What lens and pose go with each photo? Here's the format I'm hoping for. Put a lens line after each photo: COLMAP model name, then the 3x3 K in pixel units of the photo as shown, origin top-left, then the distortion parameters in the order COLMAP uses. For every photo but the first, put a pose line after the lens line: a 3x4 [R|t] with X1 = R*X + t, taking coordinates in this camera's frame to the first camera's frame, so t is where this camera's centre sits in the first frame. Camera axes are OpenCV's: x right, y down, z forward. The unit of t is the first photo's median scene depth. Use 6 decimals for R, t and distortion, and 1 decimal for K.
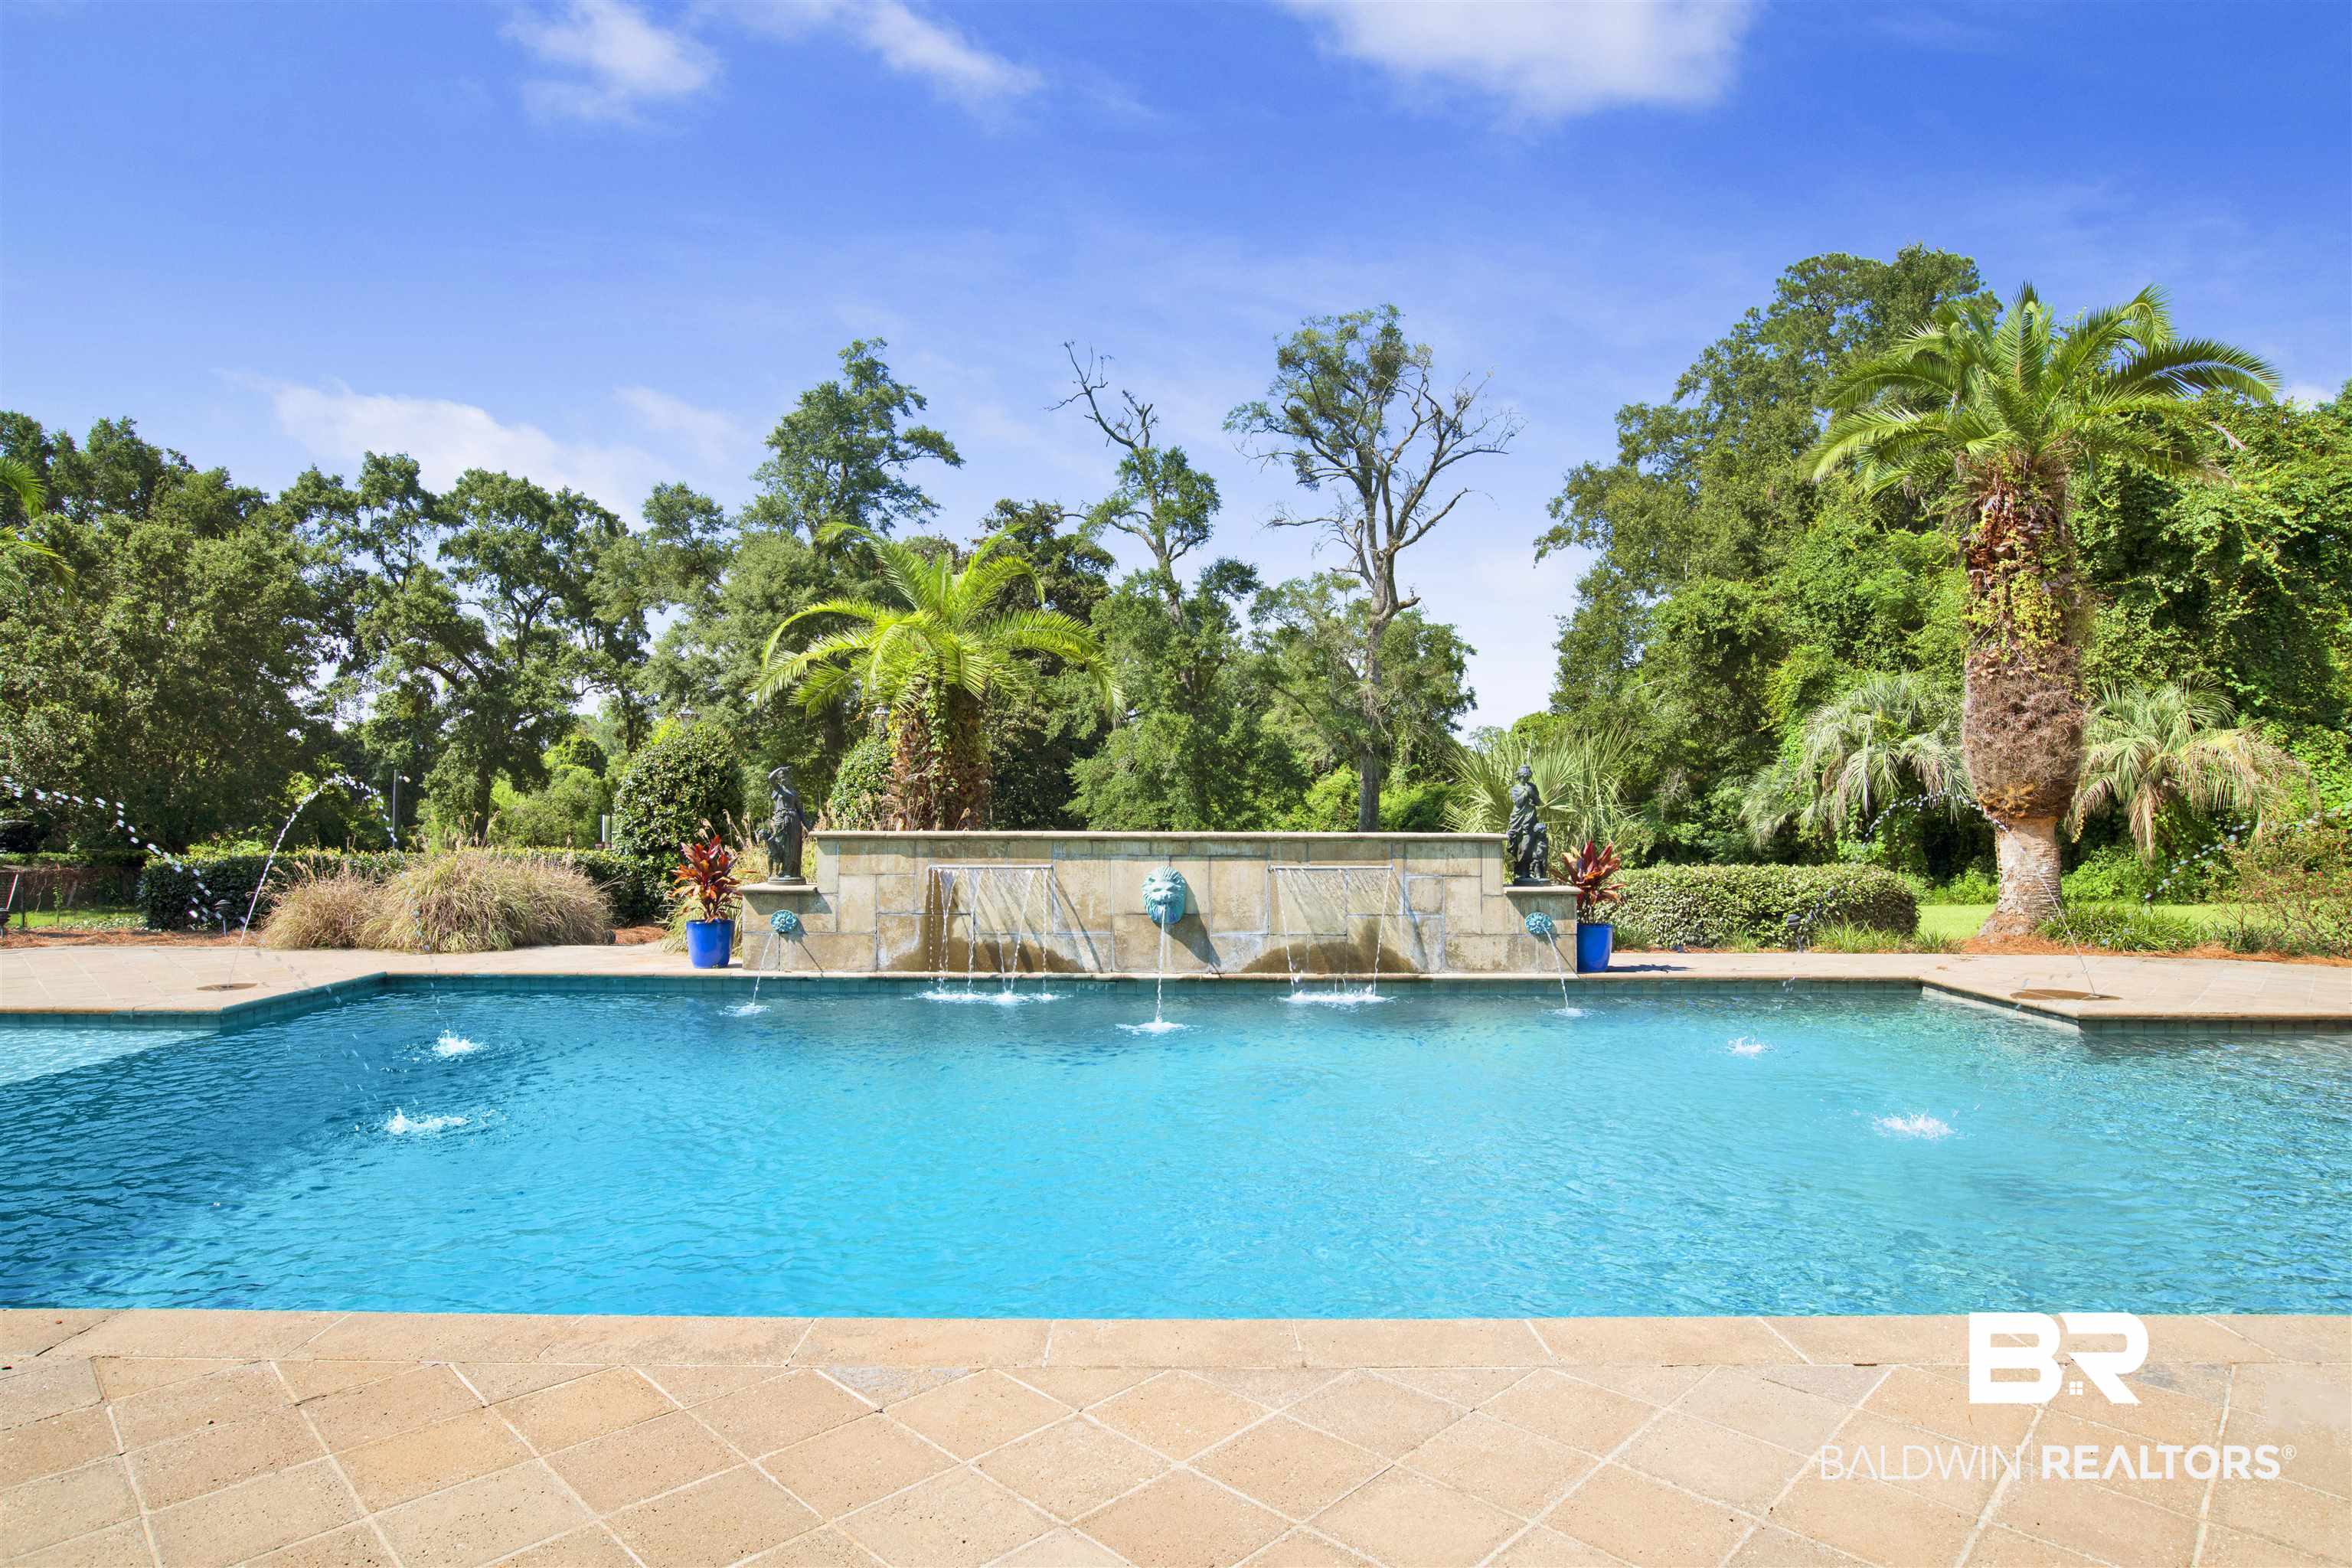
lens RADIAL K [[1295.5, 0, 1164.7], [0, 1295.5, 776.9], [0, 0, 1]] dist [-0.031944, 0.003198]
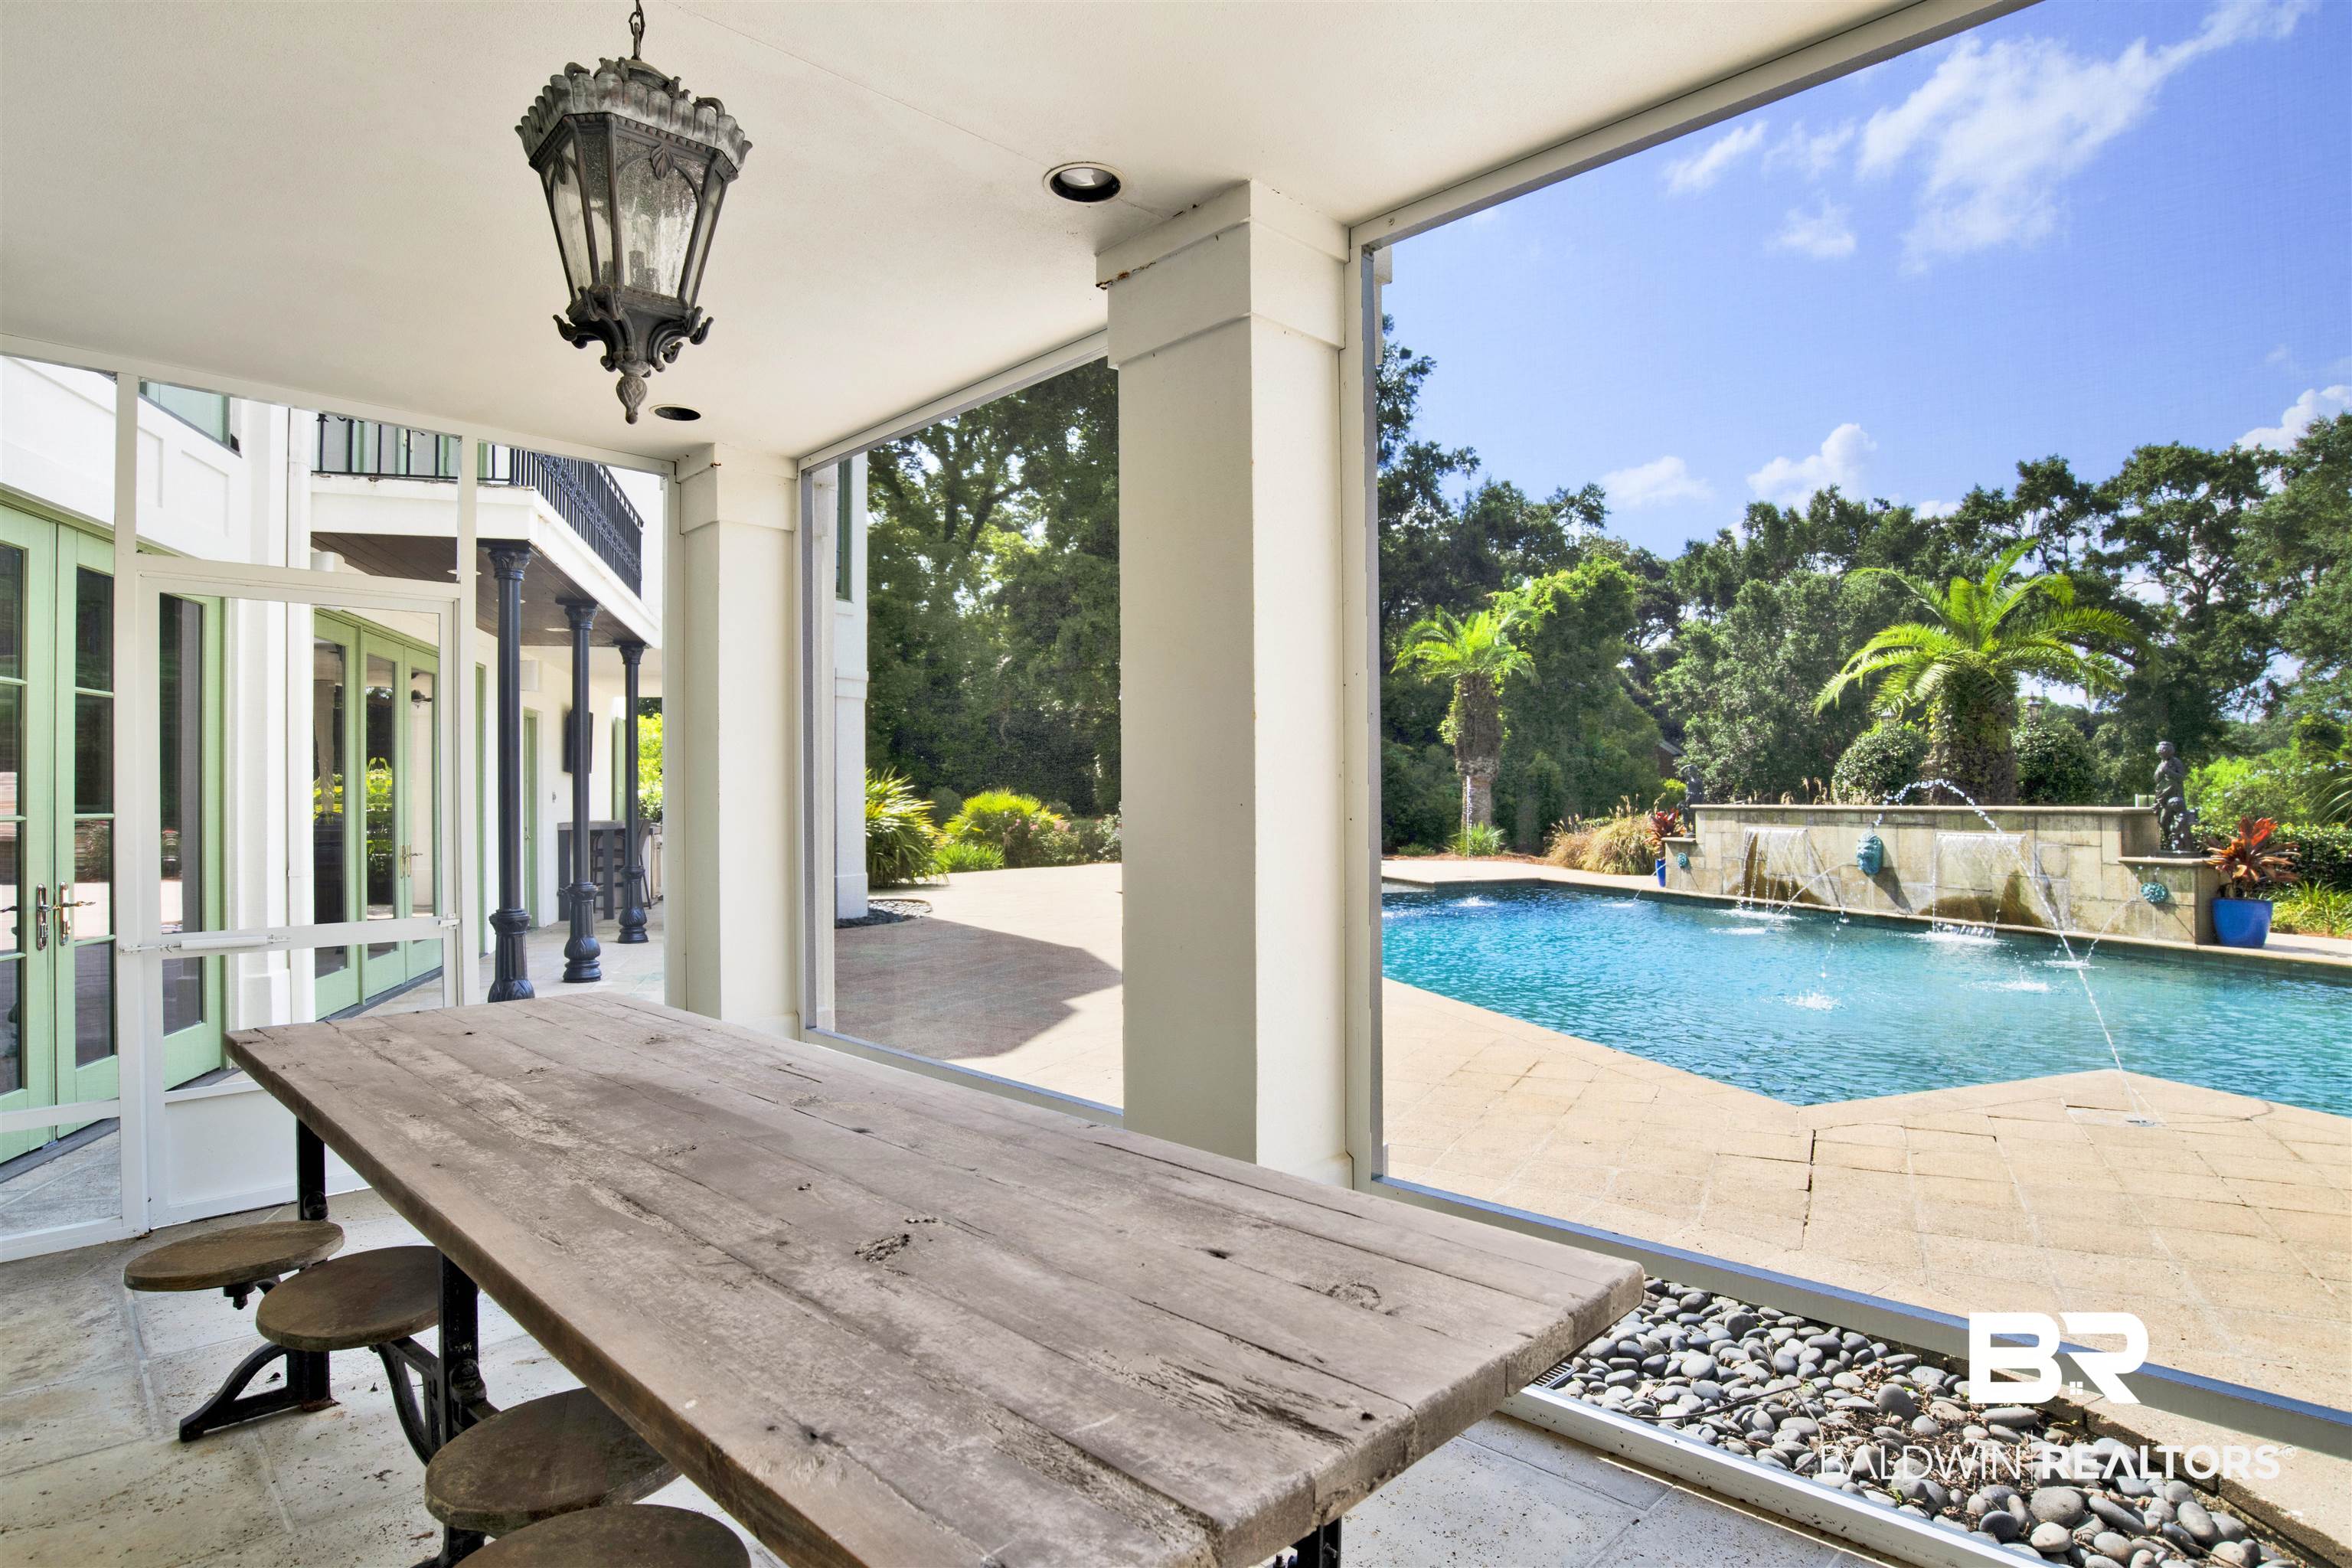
lens RADIAL K [[1264.5, 0, 1210.5], [0, 1264.5, 778.1], [0, 0, 1]] dist [-0.046241, 0.020483]
pose [[0.320891, -0.016012, -0.946981, 1.009194], [0.032879, 0.999443, -0.005758, -0.001107], [0.946545, -0.029288, 0.321238, -0.065412]]
